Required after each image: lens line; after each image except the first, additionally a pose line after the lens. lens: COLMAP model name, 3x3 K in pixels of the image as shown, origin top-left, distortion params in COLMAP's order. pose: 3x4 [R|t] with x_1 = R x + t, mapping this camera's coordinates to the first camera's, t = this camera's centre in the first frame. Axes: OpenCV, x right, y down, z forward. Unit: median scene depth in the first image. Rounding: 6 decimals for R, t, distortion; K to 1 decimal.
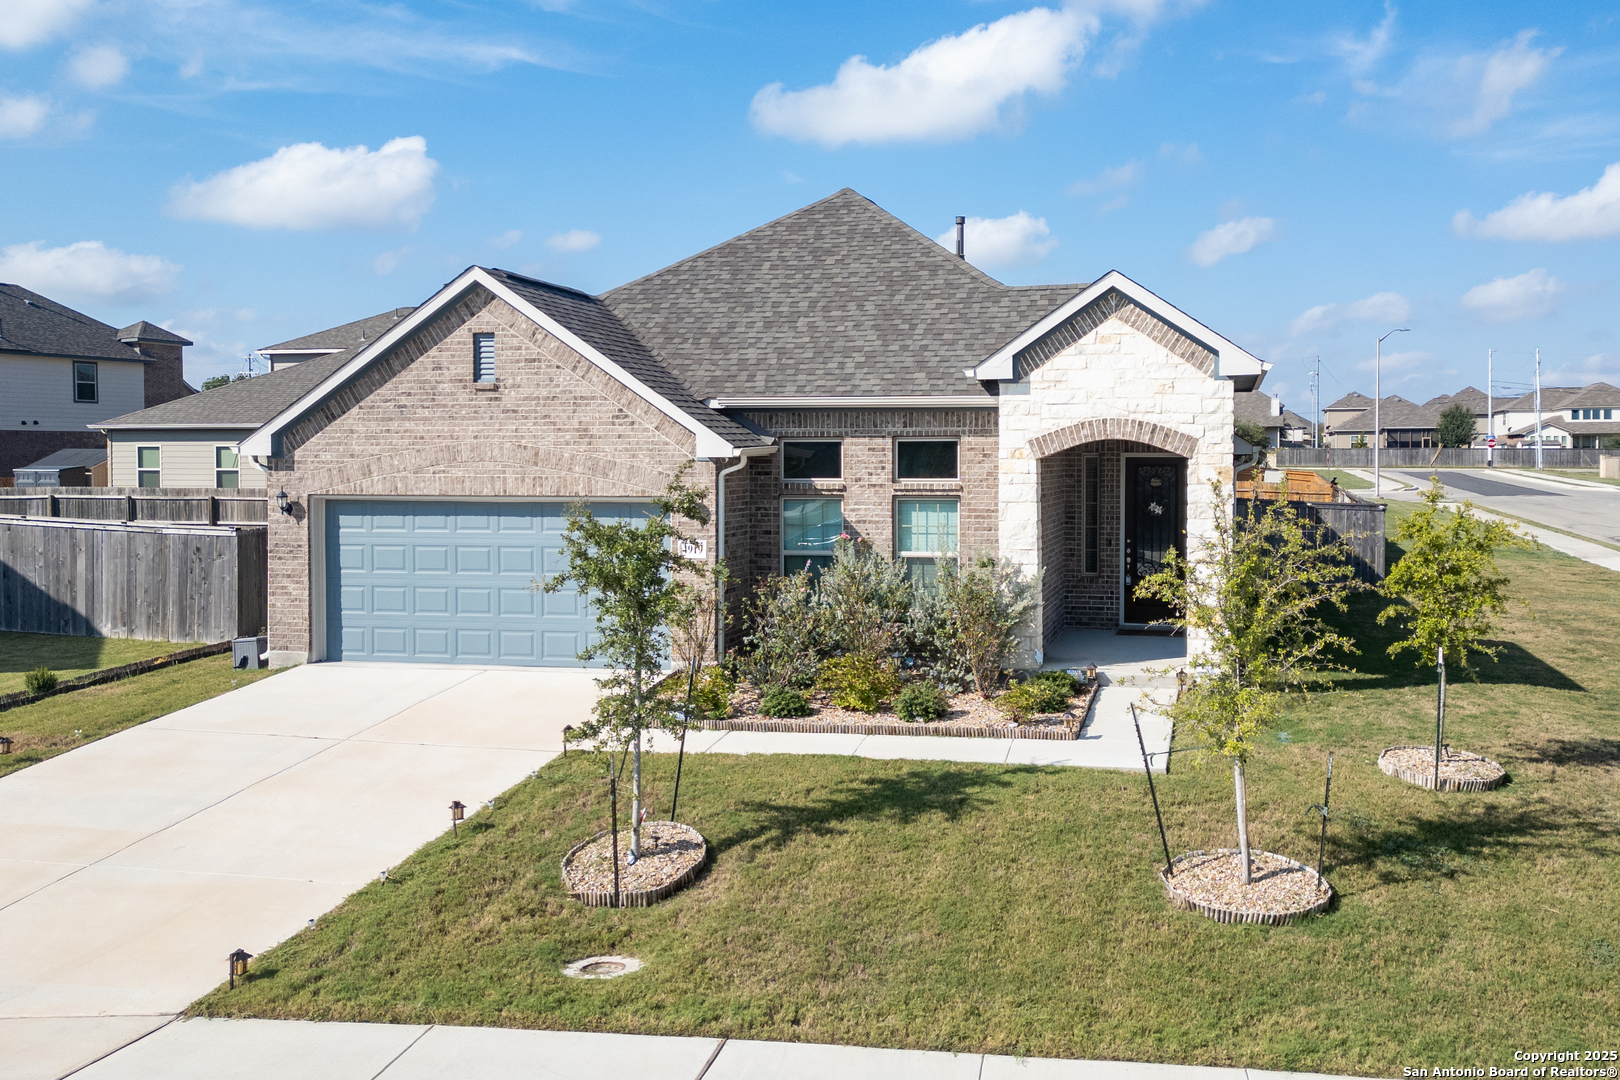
lens RADIAL K [[1129.1, 0, 810.0], [0, 1129.1, 540.0], [0, 0, 1]] dist [0.063668, -0.000700]
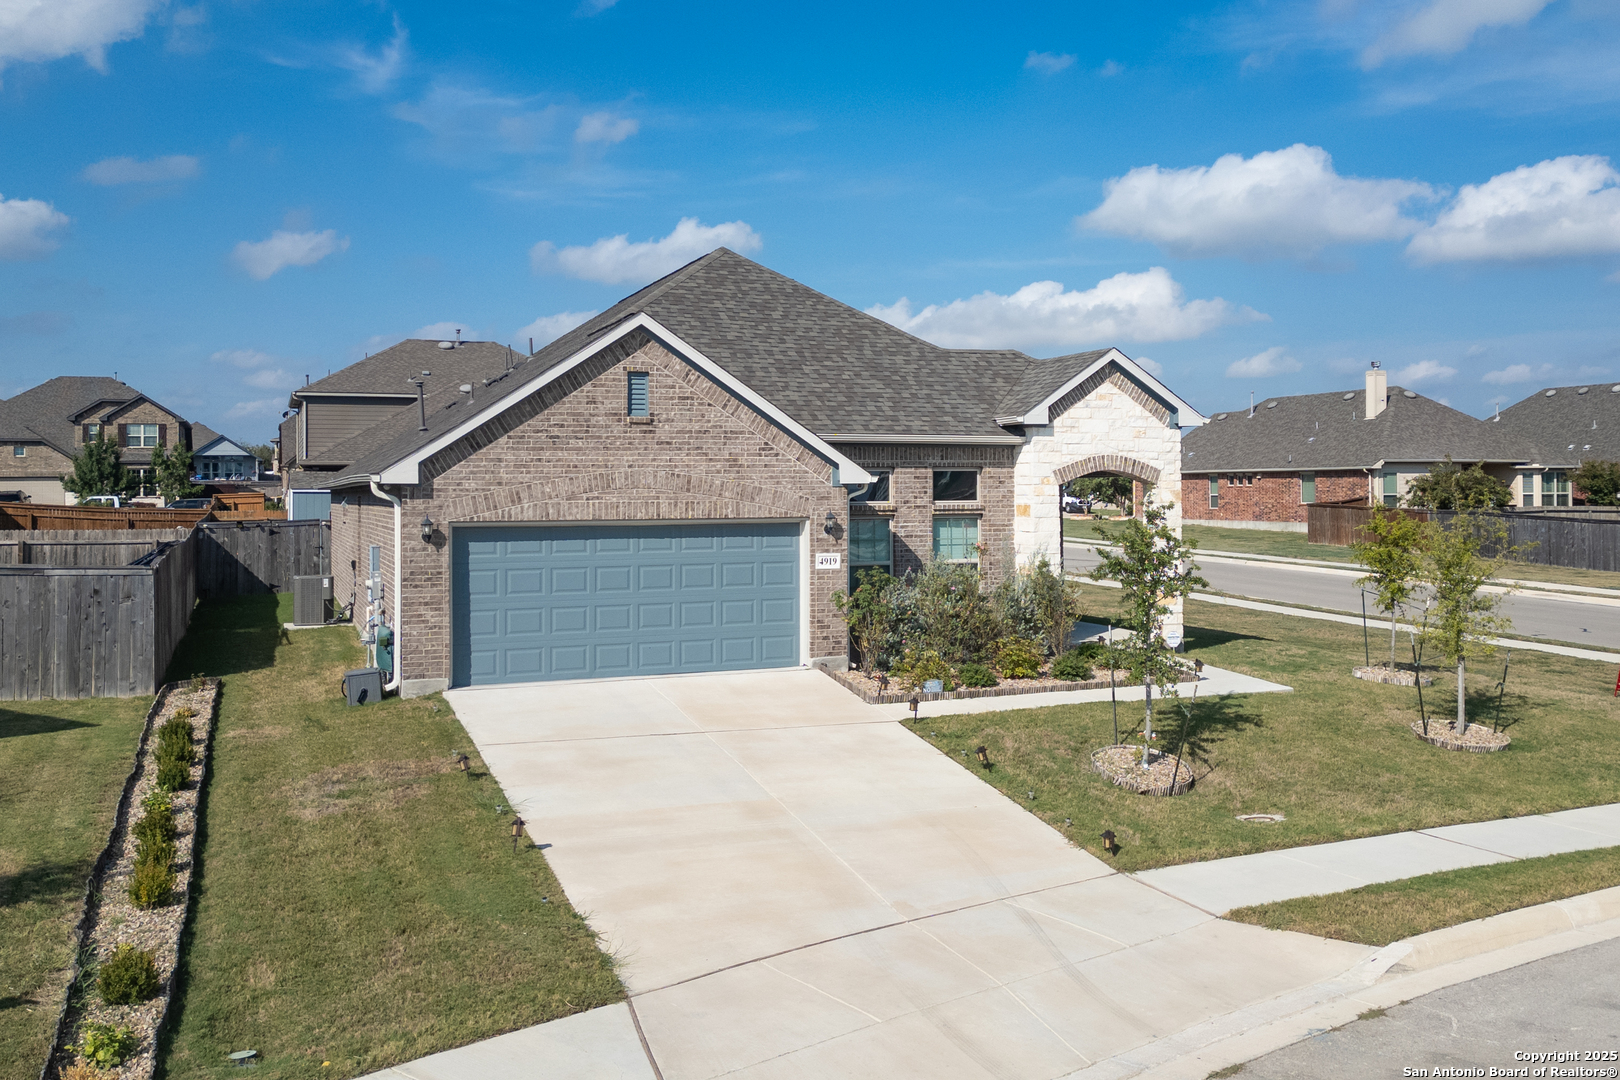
lens RADIAL K [[1129.1, 0, 810.0], [0, 1129.1, 540.0], [0, 0, 1]] dist [0.063668, -0.000700]
pose [[0.887979, -0.024456, 0.459233, -0.639644], [0.036080, 0.999212, -0.016552, 0.004601], [-0.458466, 0.031267, 0.888162, -0.042906]]
